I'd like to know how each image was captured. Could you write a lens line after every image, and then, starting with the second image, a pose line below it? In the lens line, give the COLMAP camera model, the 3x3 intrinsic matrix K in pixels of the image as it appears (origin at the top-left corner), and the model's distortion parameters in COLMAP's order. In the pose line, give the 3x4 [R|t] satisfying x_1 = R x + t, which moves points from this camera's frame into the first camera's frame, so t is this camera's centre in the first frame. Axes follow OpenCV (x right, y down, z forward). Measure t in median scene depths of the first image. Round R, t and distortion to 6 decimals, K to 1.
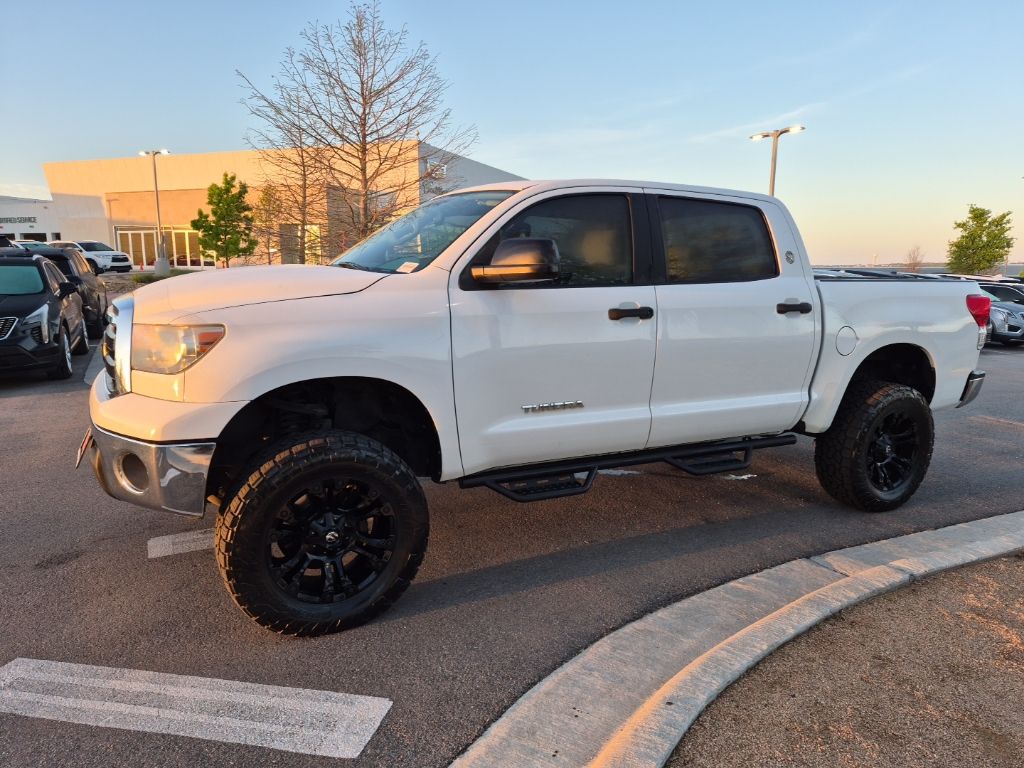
lens RADIAL K [[708.2, 0, 512.0], [0, 708.2, 384.0], [0, 0, 1]] dist [0.075826, -0.069473]
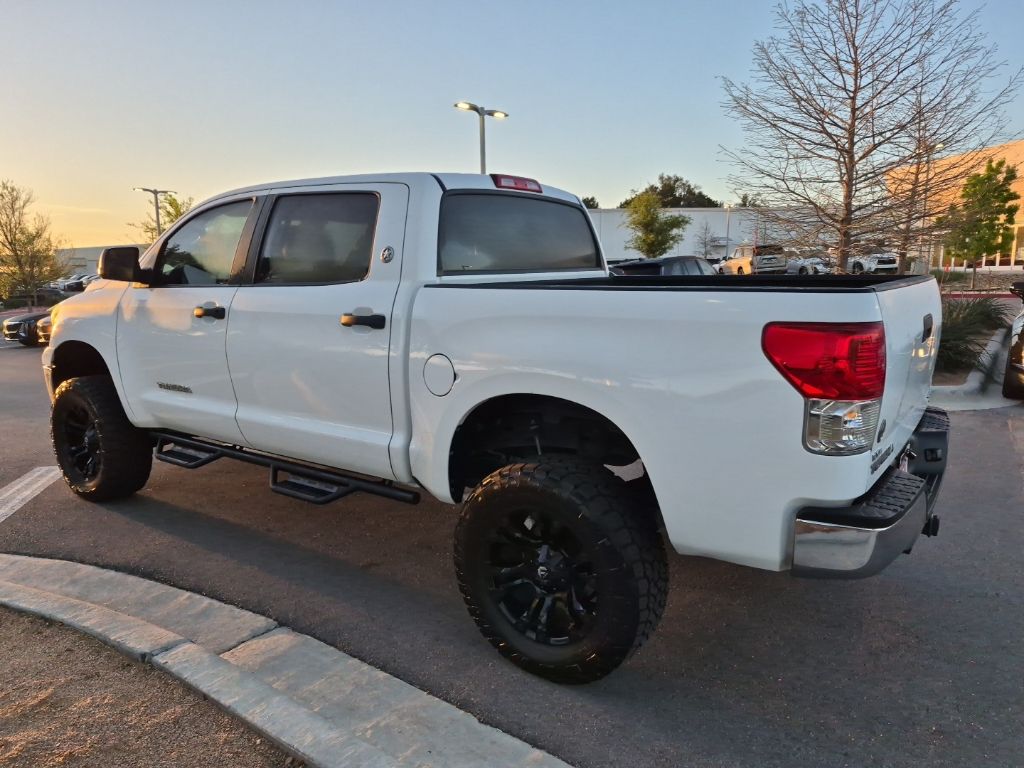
lens RADIAL K [[708.2, 0, 512.0], [0, 708.2, 384.0], [0, 0, 1]] dist [0.075826, -0.069473]
pose [[0.438877, 0.129814, -0.889121, 1.290109], [-0.132068, 0.988082, 0.079073, -0.134160], [0.888789, 0.082721, 0.450790, 0.896472]]
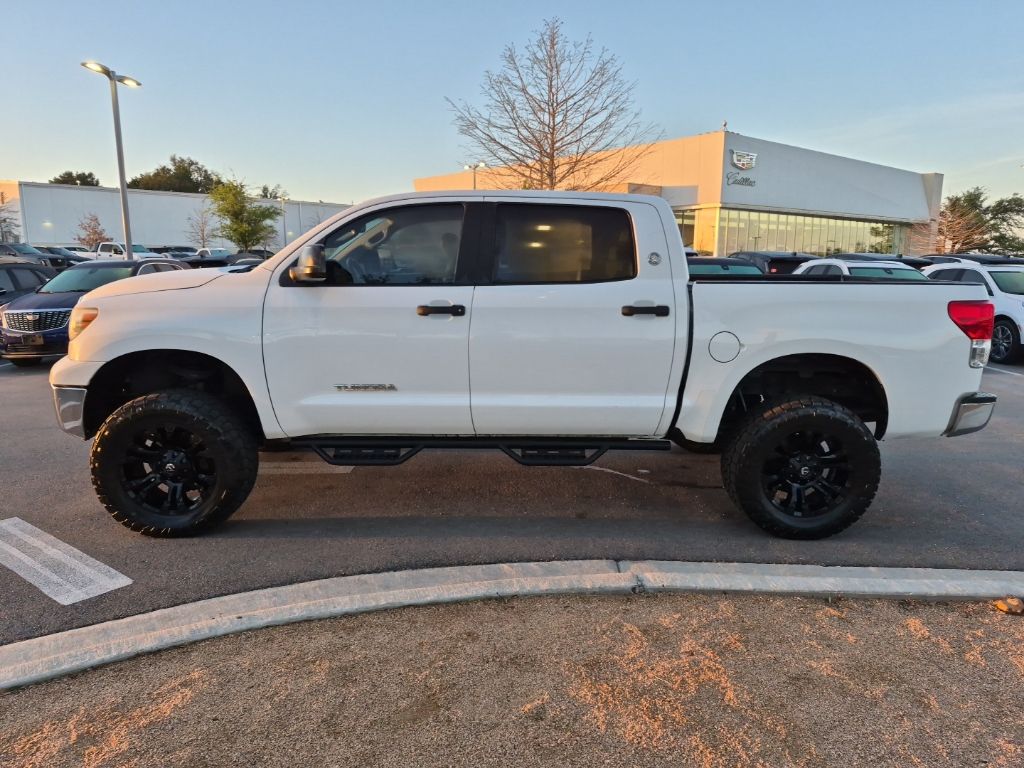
lens RADIAL K [[705.2, 0, 513.5], [0, 705.2, 376.7], [0, 0, 1]] dist [0.079148, -0.072301]
pose [[0.894620, 0.068553, -0.441538, 0.744941], [-0.069440, 0.997485, 0.014174, -0.018060], [0.441400, 0.017980, 0.897130, 0.049239]]
